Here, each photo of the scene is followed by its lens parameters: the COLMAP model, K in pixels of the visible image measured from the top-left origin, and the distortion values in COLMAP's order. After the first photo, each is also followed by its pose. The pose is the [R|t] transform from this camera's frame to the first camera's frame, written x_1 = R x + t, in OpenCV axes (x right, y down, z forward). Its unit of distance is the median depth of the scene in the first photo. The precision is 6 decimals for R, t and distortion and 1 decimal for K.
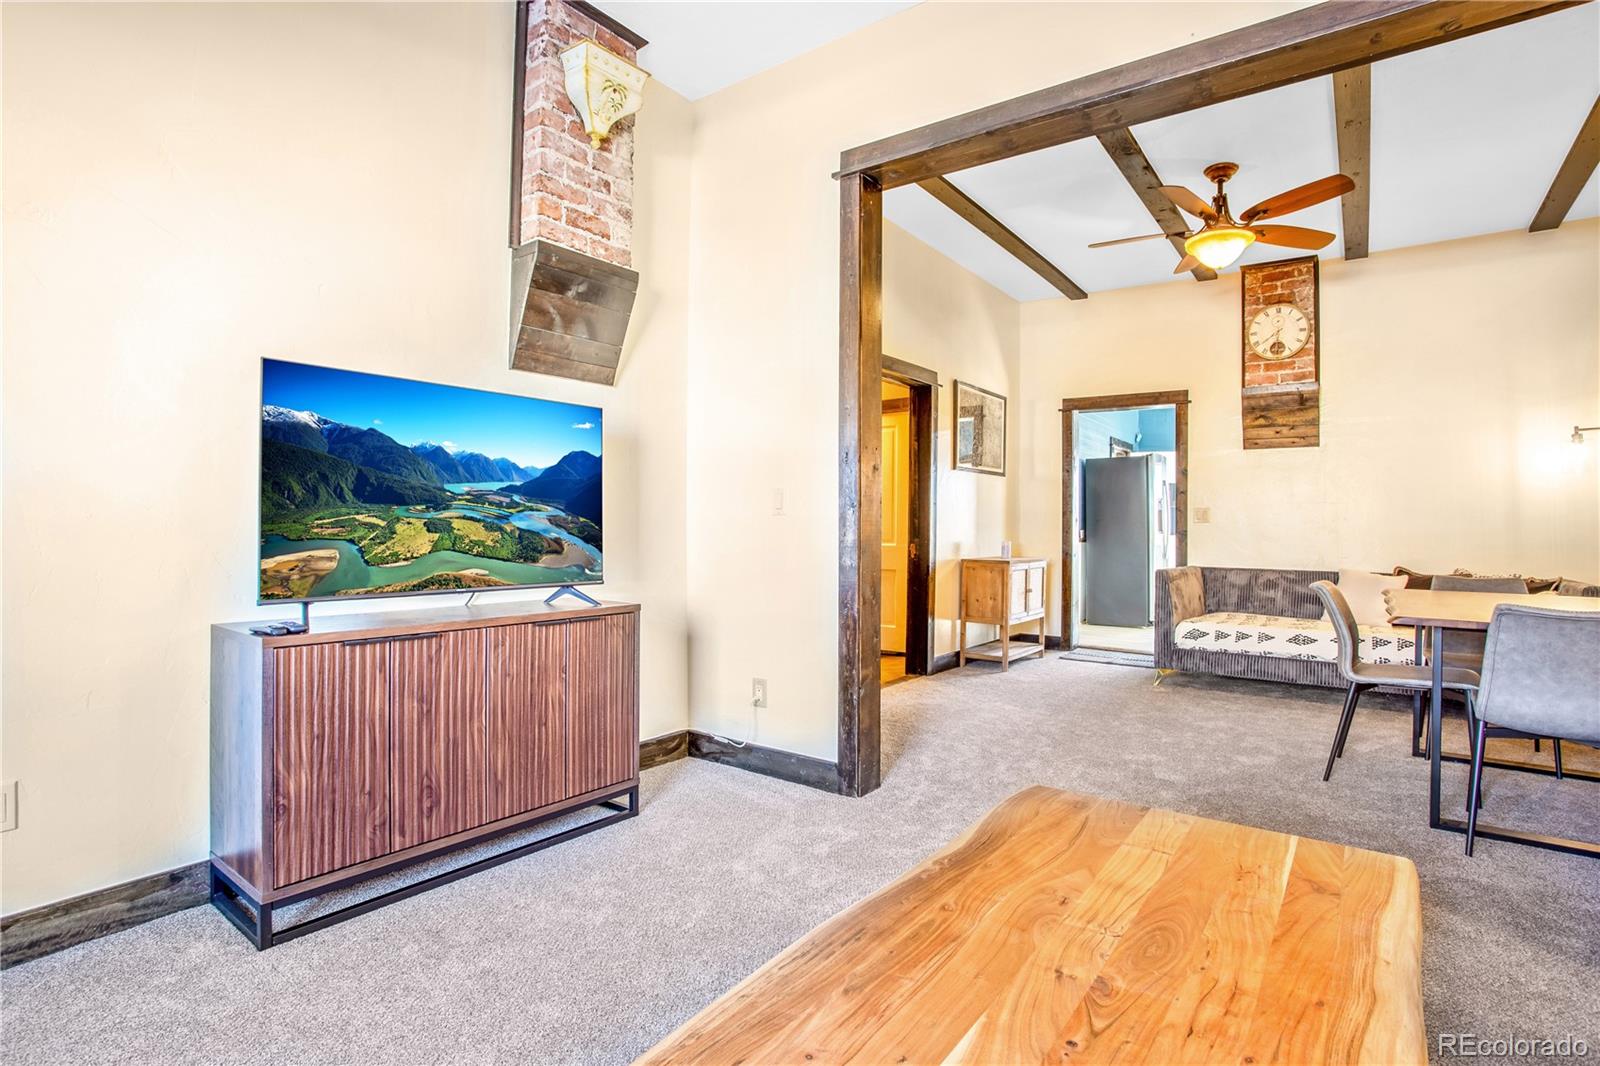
lens RADIAL K [[770.5, 0, 800.0], [0, 770.5, 533.0], [0, 0, 1]] dist [-0.068787, 0.028139]
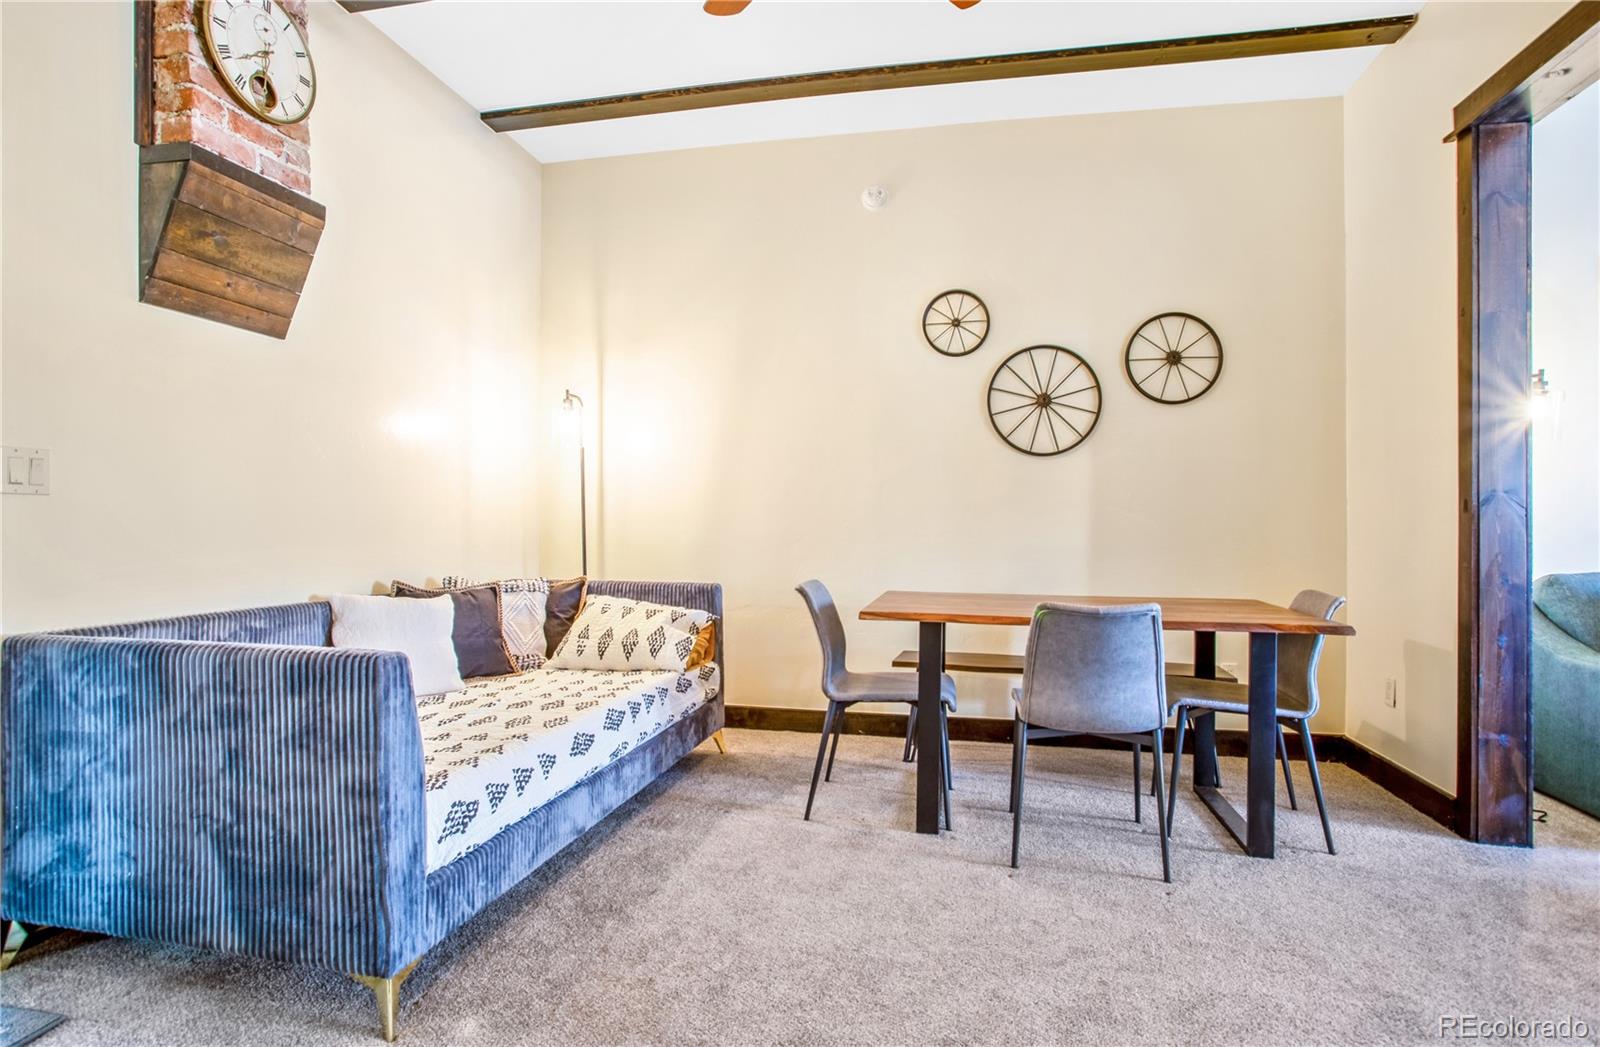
lens RADIAL K [[823.9, 0, 789.4], [0, 823.9, 512.8], [0, 0, 1]] dist [-0.065892, 0.038552]
pose [[-0.419905, -0.002692, 0.907564, 0.099843], [-0.005557, 0.999984, 0.000395, -0.008746], [-0.907551, -0.004877, -0.419913, 0.903963]]
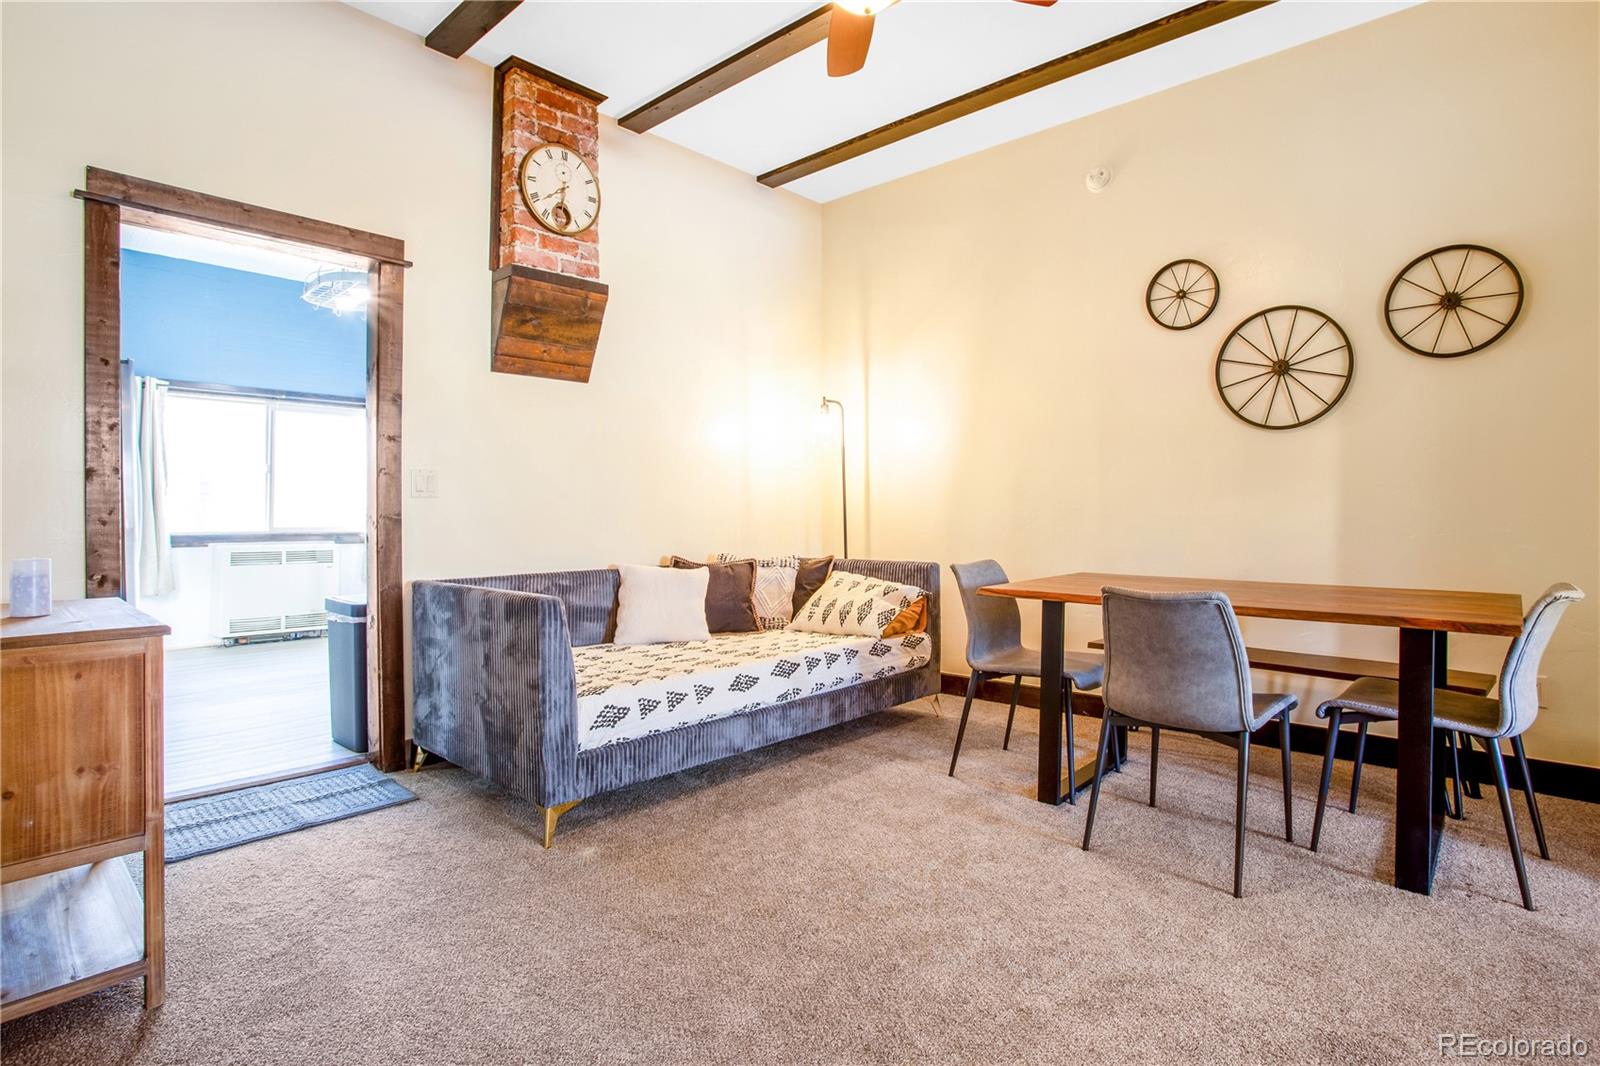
lens RADIAL K [[811.9, 0, 801.6], [0, 811.9, 508.5], [0, 0, 1]] dist [-0.075976, 0.032590]
pose [[0.094897, -0.009088, 0.995446, -0.002381], [0.014832, 0.999860, 0.007715, -0.006879], [-0.995377, 0.014032, 0.095018, 0.725478]]
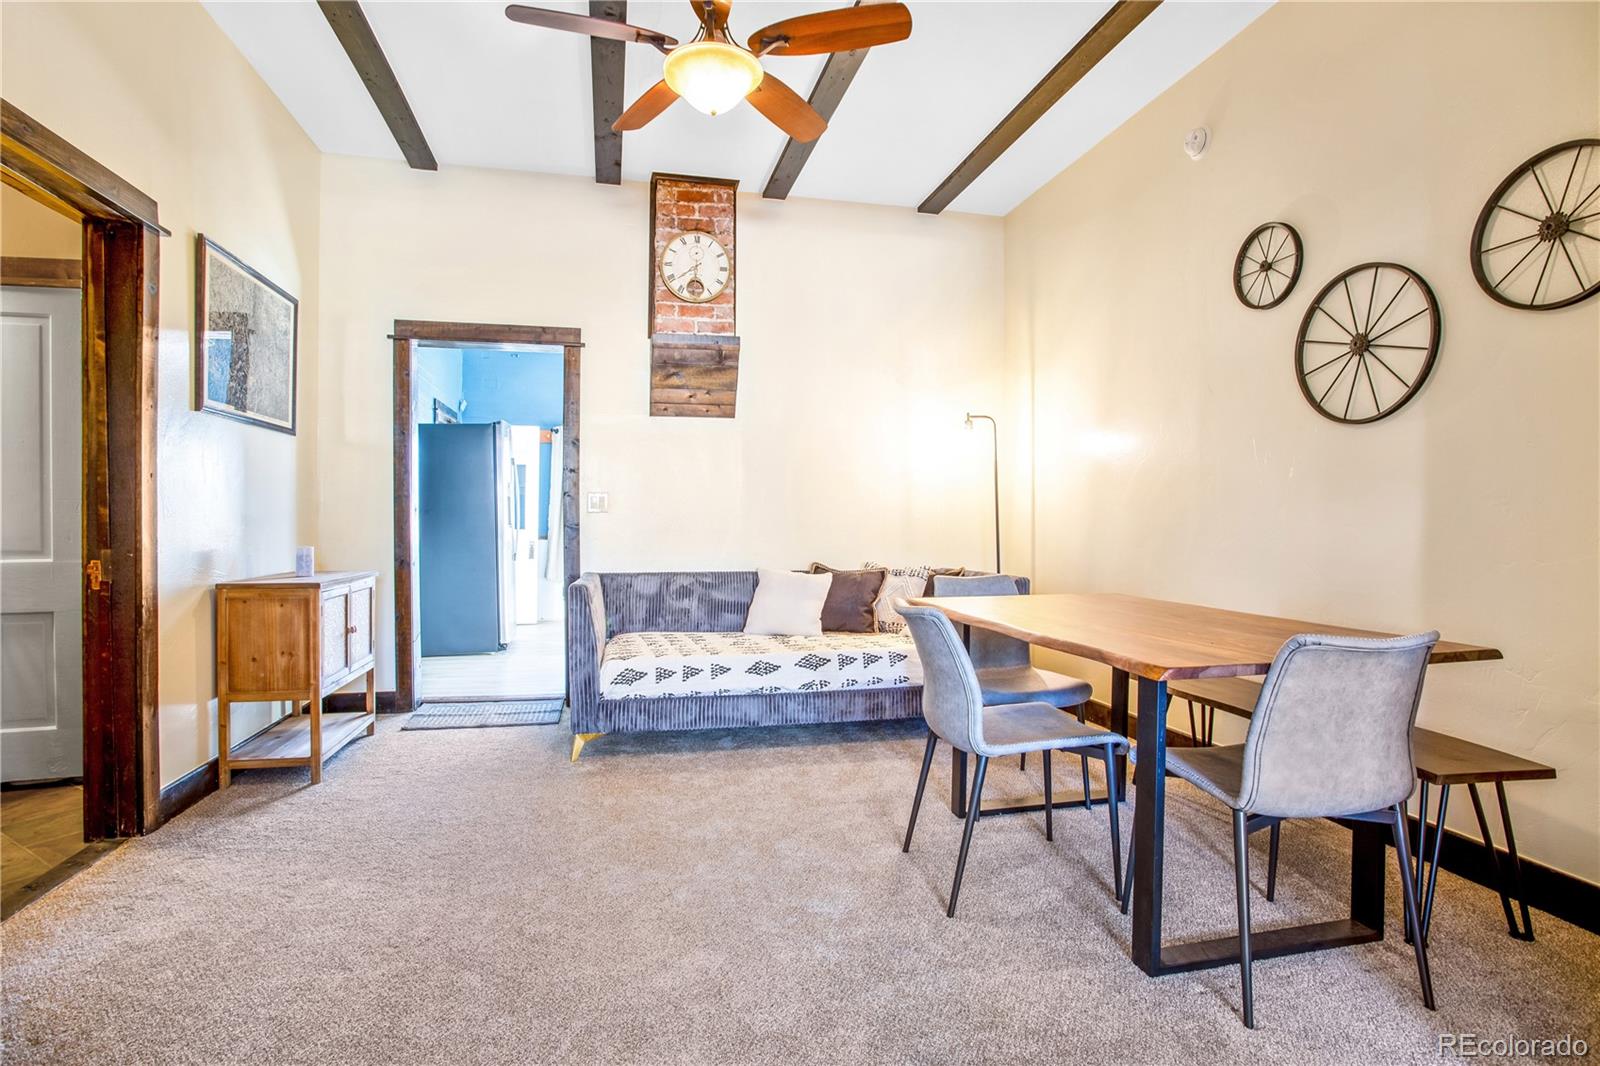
lens RADIAL K [[831.2, 0, 807.3], [0, 831.2, 528.0], [0, 0, 1]] dist [-0.083343, 0.043395]
pose [[0.646503, -0.015647, 0.762751, 0.055272], [0.013413, 0.999868, 0.009143, -0.003700], [-0.762794, 0.004320, 0.646627, 0.352472]]
